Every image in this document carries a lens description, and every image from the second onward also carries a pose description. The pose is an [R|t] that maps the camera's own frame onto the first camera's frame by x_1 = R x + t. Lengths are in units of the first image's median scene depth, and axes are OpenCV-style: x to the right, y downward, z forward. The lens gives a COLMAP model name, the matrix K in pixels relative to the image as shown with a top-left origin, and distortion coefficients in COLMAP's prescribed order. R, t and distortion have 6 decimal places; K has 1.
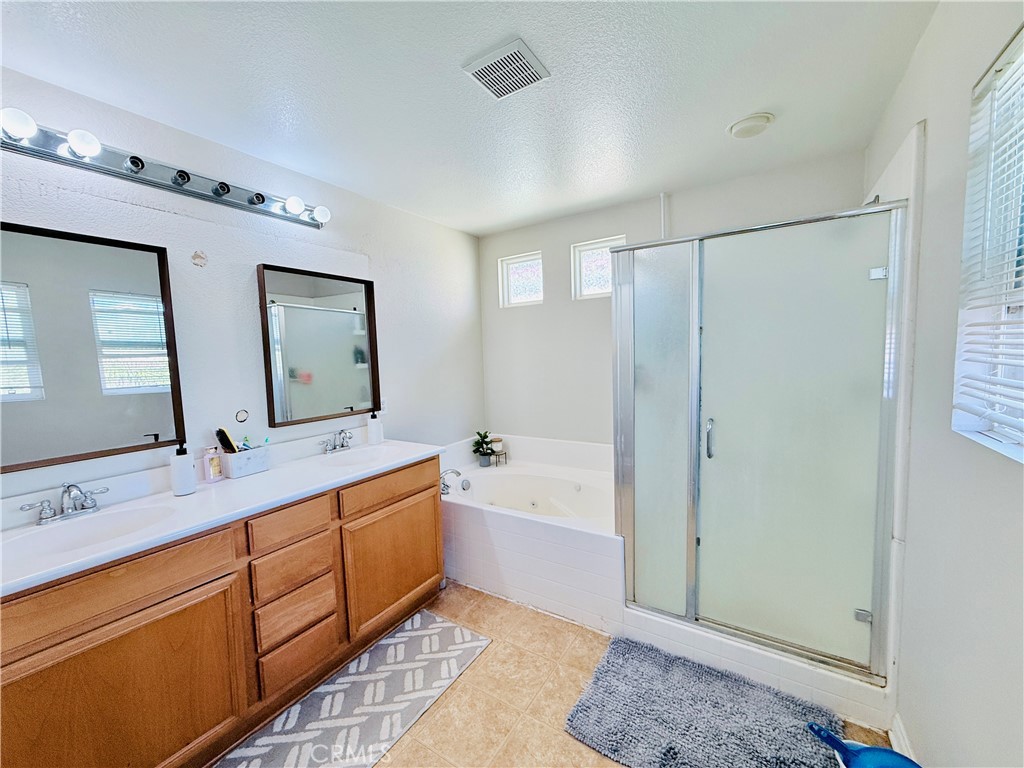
lens RADIAL K [[406.7, 0, 512.3], [0, 406.7, 383.8], [0, 0, 1]] dist [-0.002518, 0.000338]
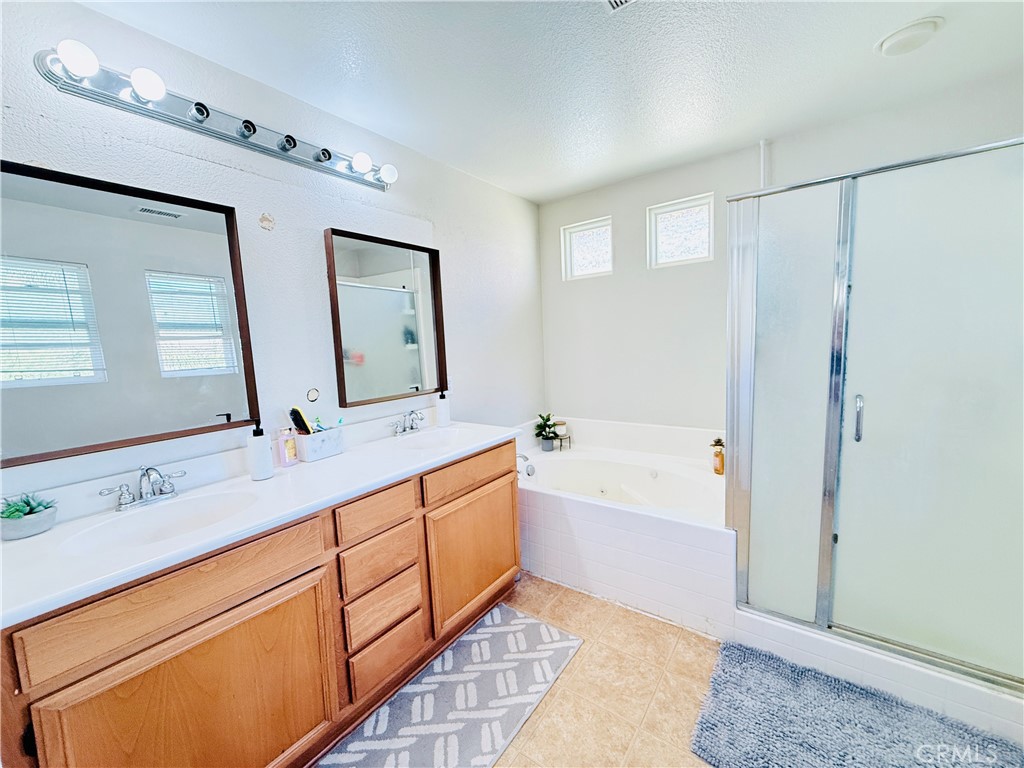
lens RADIAL K [[406.7, 0, 512.2], [0, 406.7, 383.3], [0, 0, 1]] dist [-0.002518, 0.000338]
pose [[0.998020, -0.005490, -0.062650, -0.167832], [0.007637, 0.999390, 0.034086, 0.026852], [0.062425, -0.034497, 0.997453, 0.114770]]
